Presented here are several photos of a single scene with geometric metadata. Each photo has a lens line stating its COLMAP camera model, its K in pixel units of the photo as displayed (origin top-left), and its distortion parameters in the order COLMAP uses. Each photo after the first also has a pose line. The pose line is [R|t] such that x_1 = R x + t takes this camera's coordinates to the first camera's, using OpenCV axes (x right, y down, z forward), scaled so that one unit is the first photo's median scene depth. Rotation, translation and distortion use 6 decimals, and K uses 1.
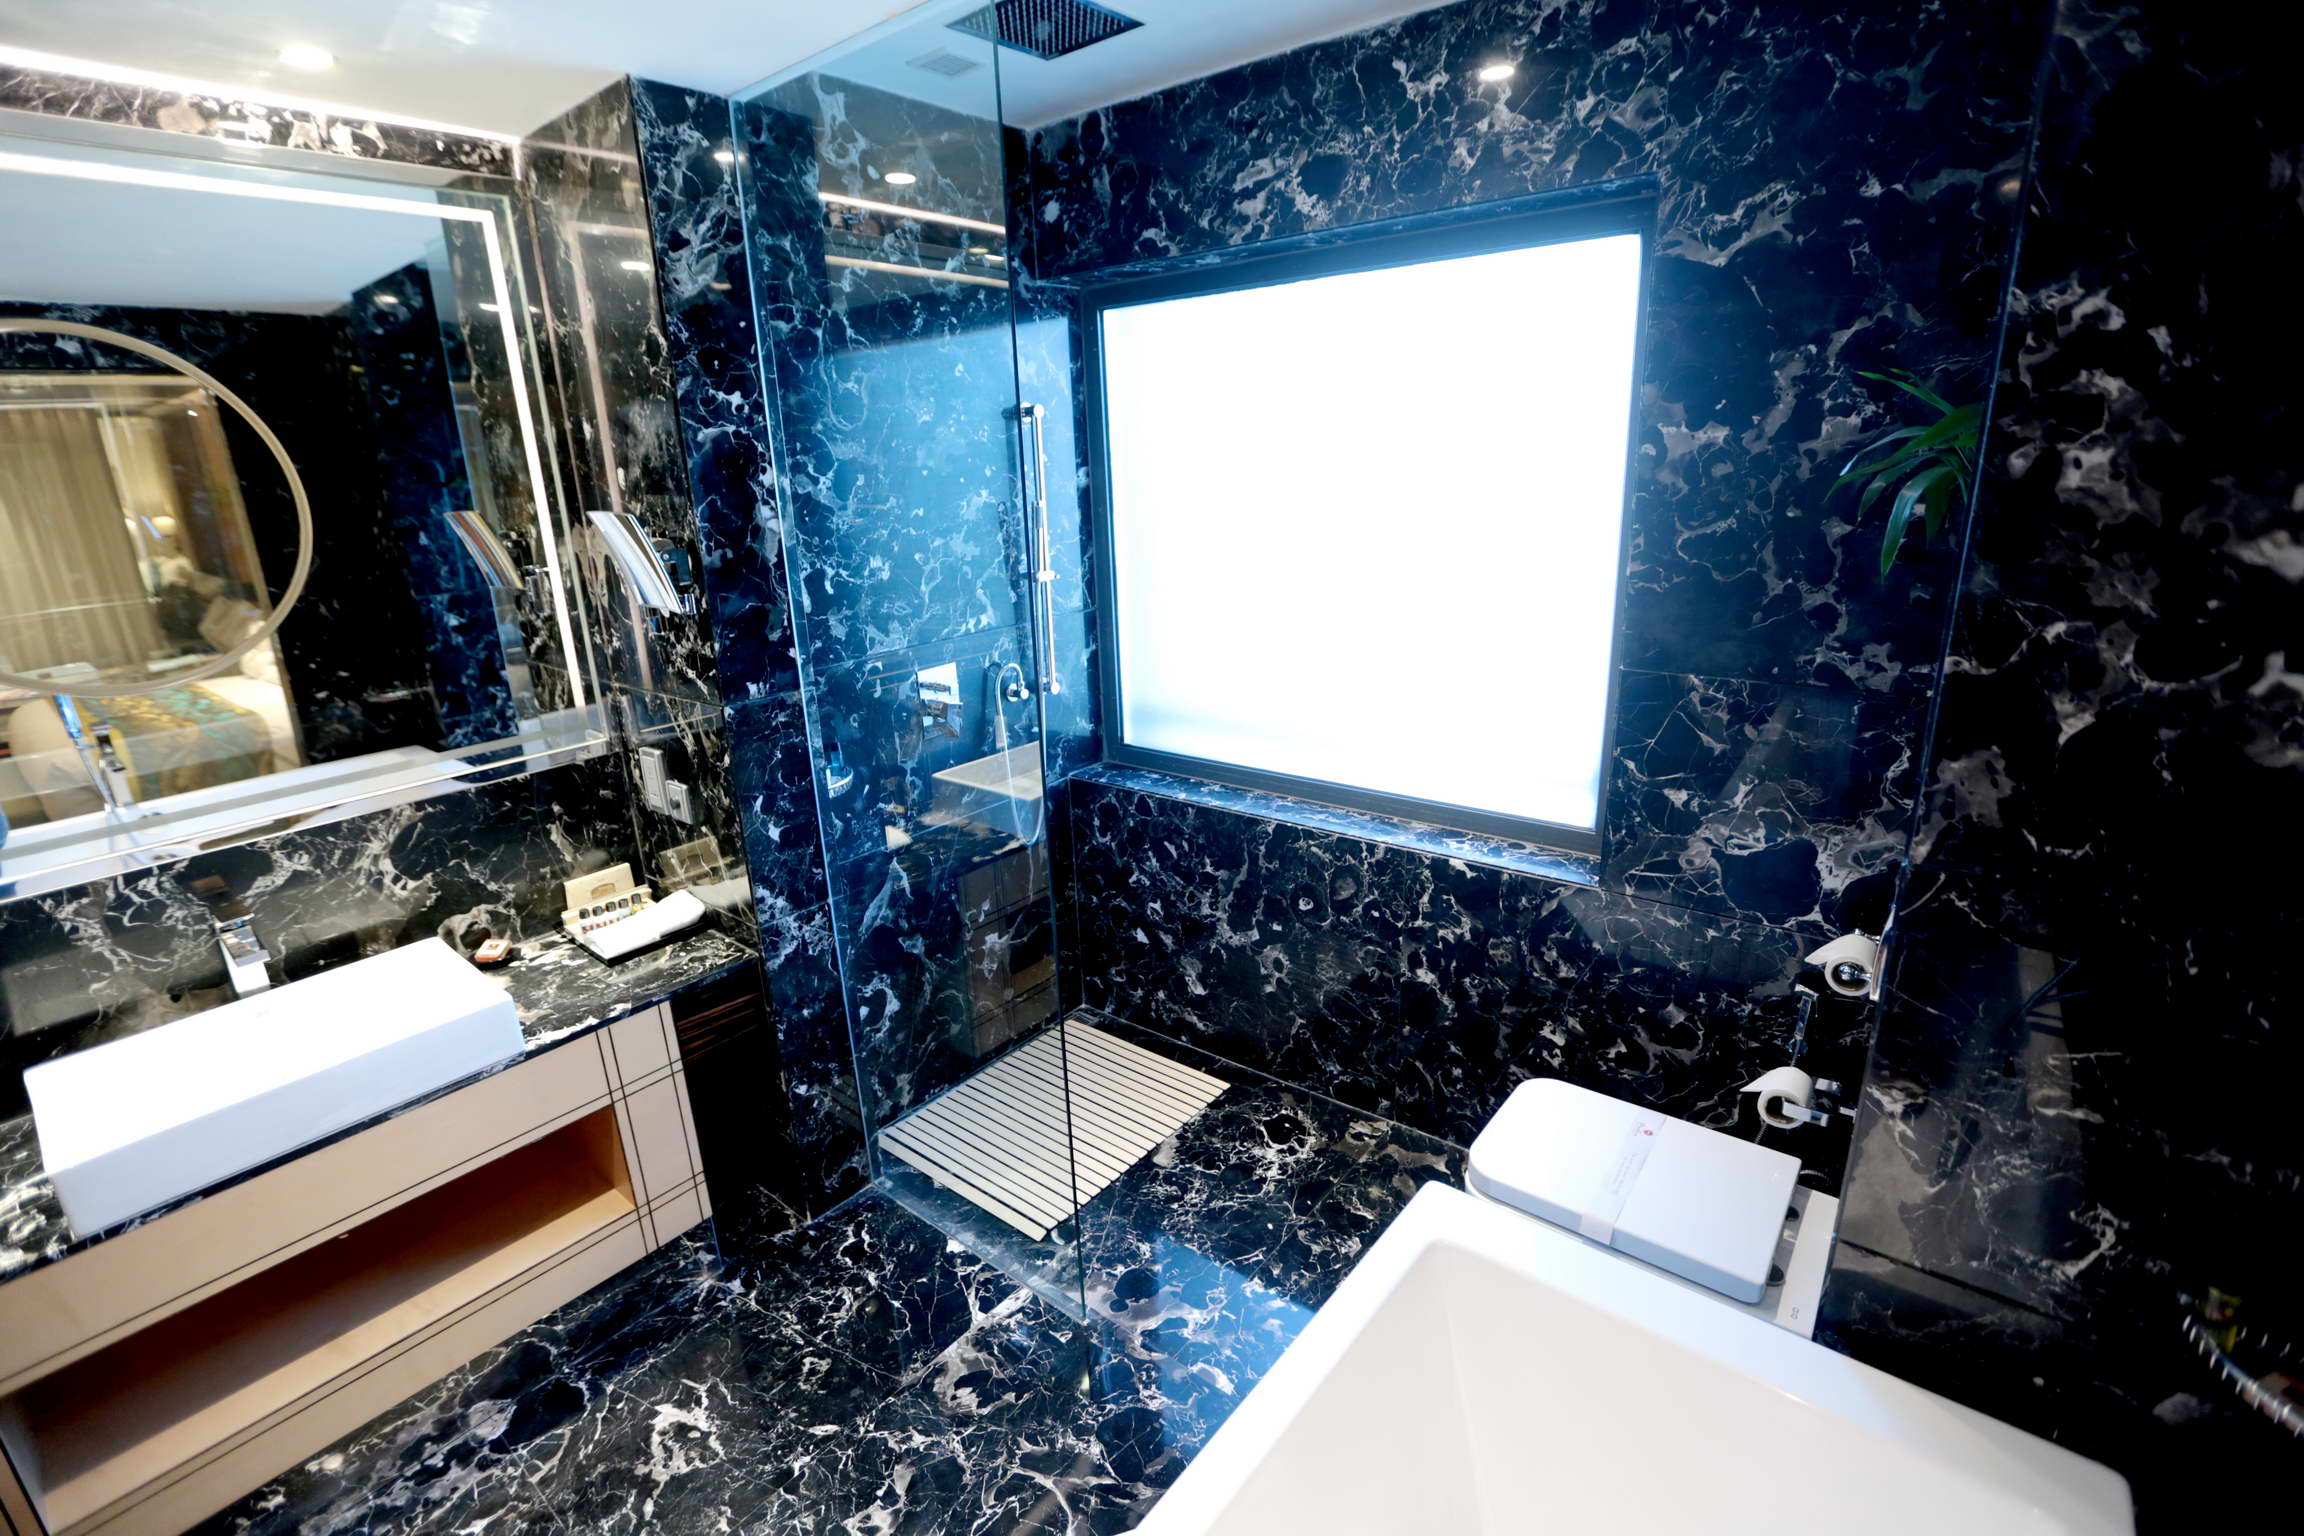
lens RADIAL K [[1038.8, 0, 1152.2], [0, 1038.8, 770.3], [0, 0, 1]] dist [-0.054149, 0.018810]
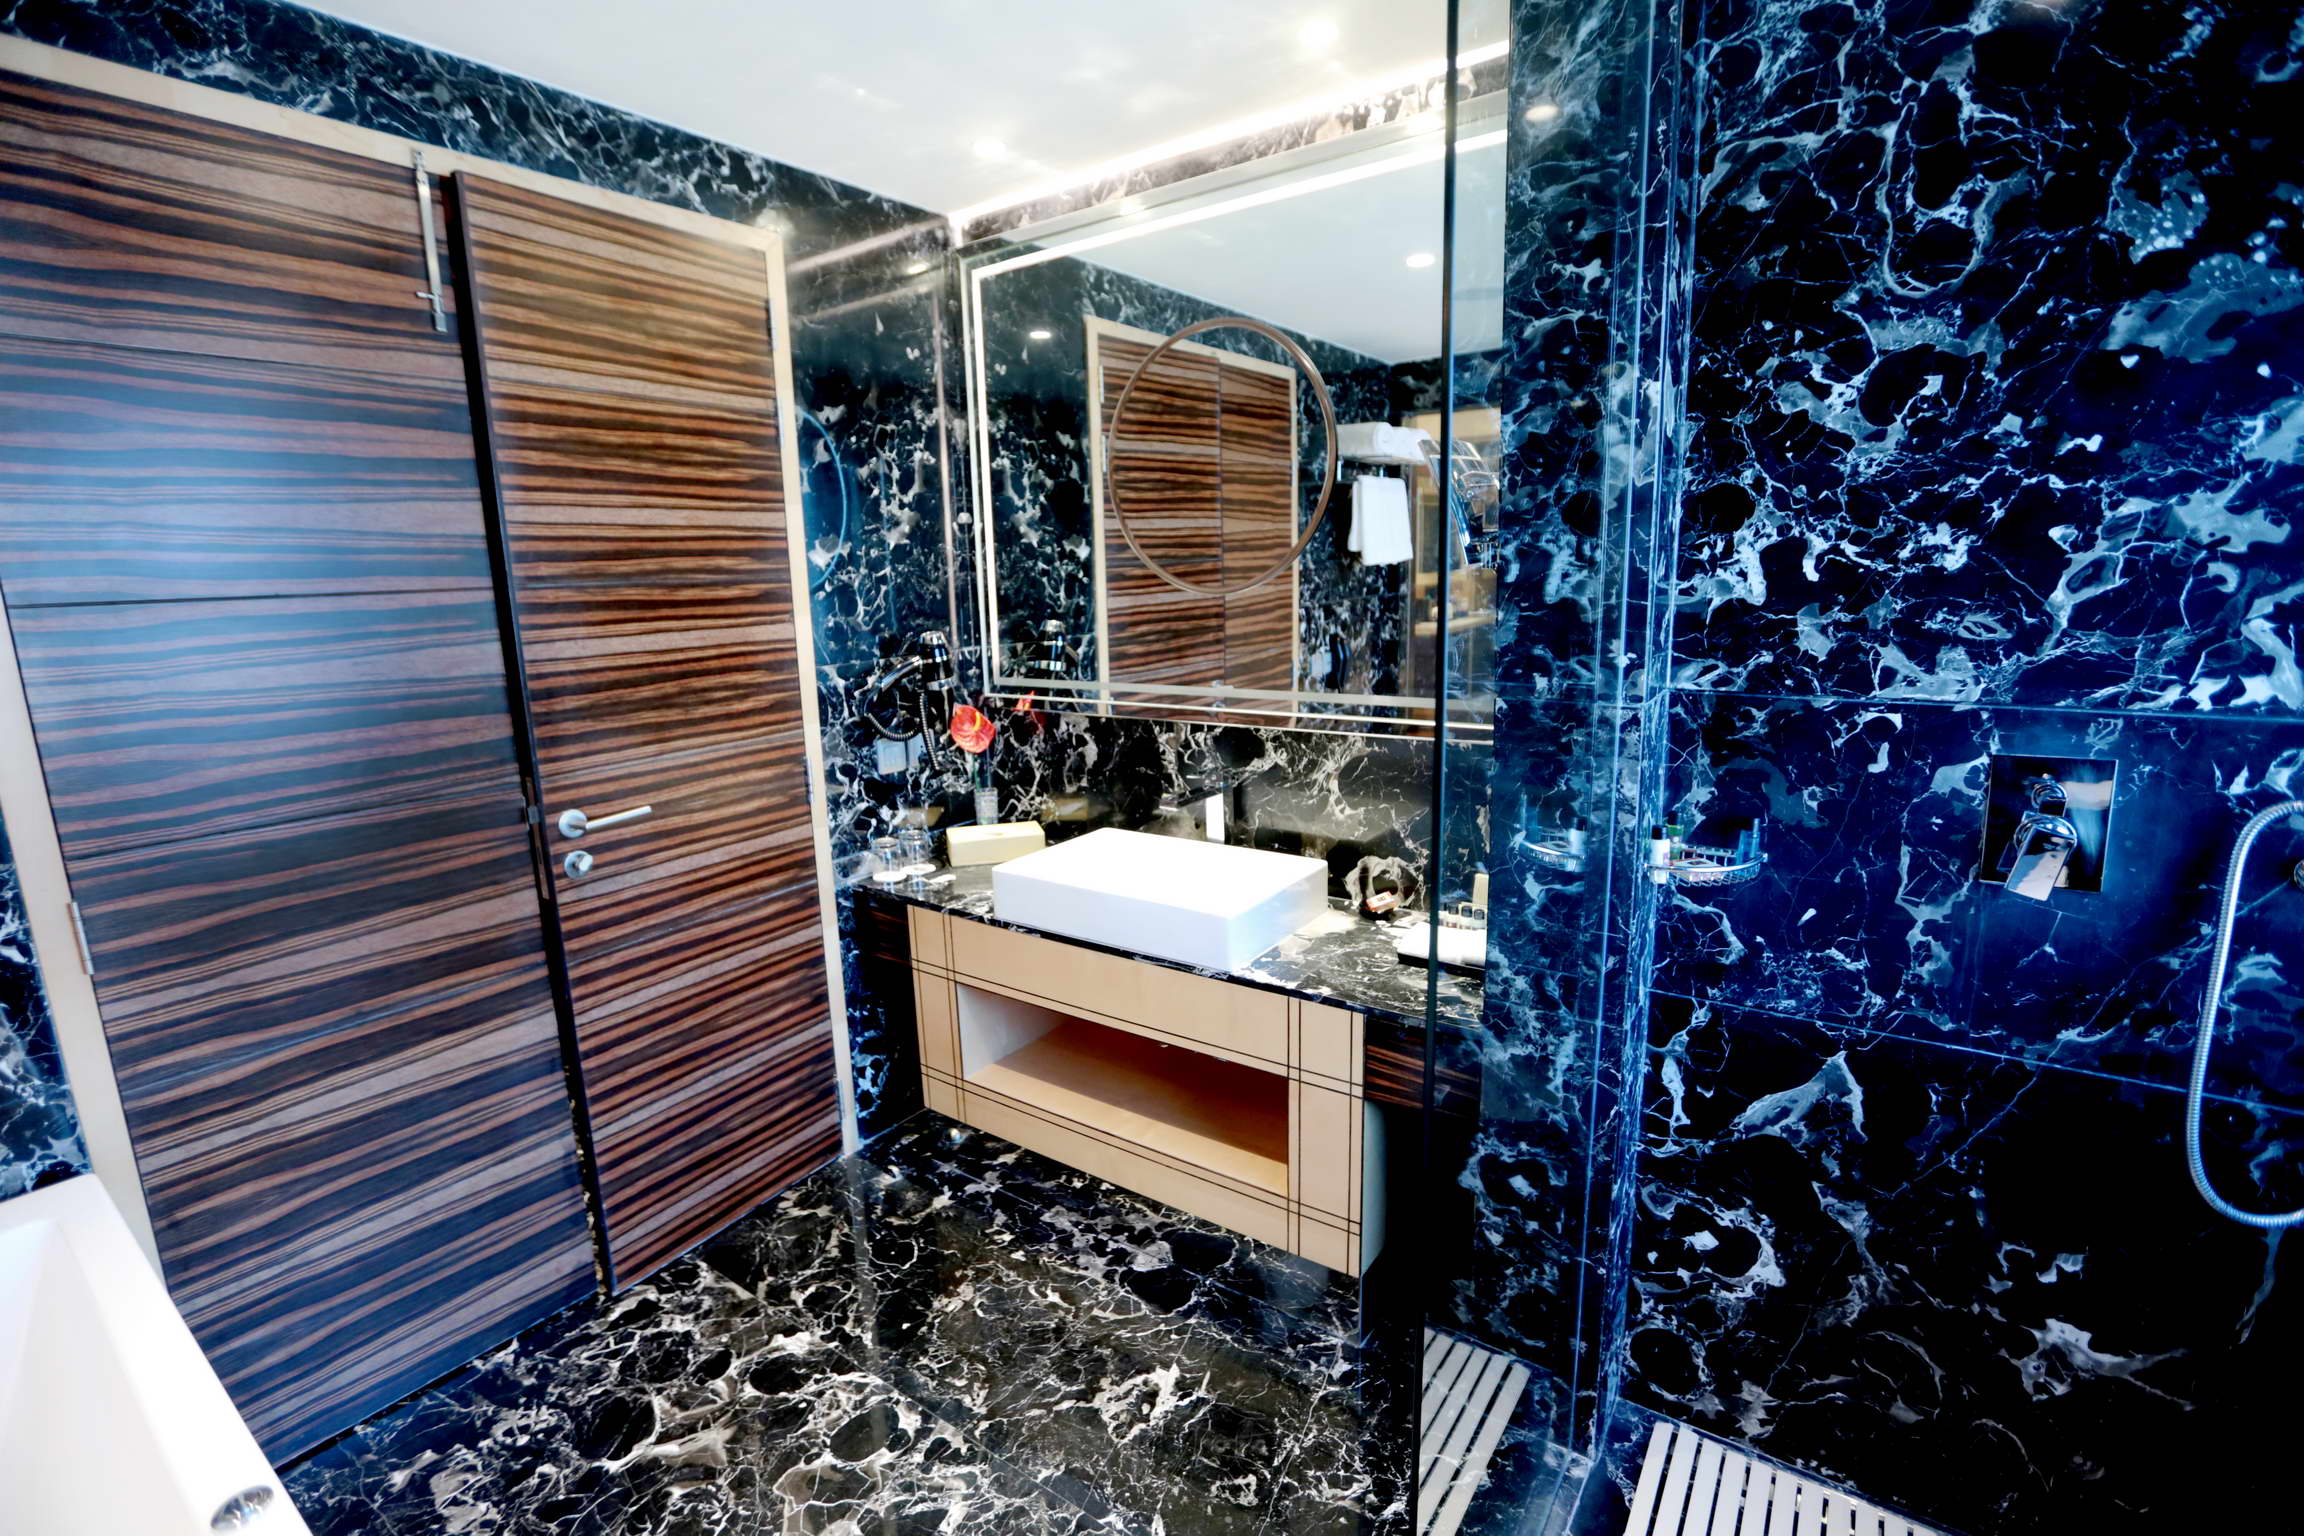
lens RADIAL K [[1038.8, 0, 1152.2], [0, 1038.8, 770.3], [0, 0, 1]] dist [-0.054149, 0.018810]
pose [[0.060322, 0.228633, -0.971642, 0.307783], [-0.269913, 0.940888, 0.204639, -0.095675], [0.960993, 0.249914, 0.118467, 0.666318]]
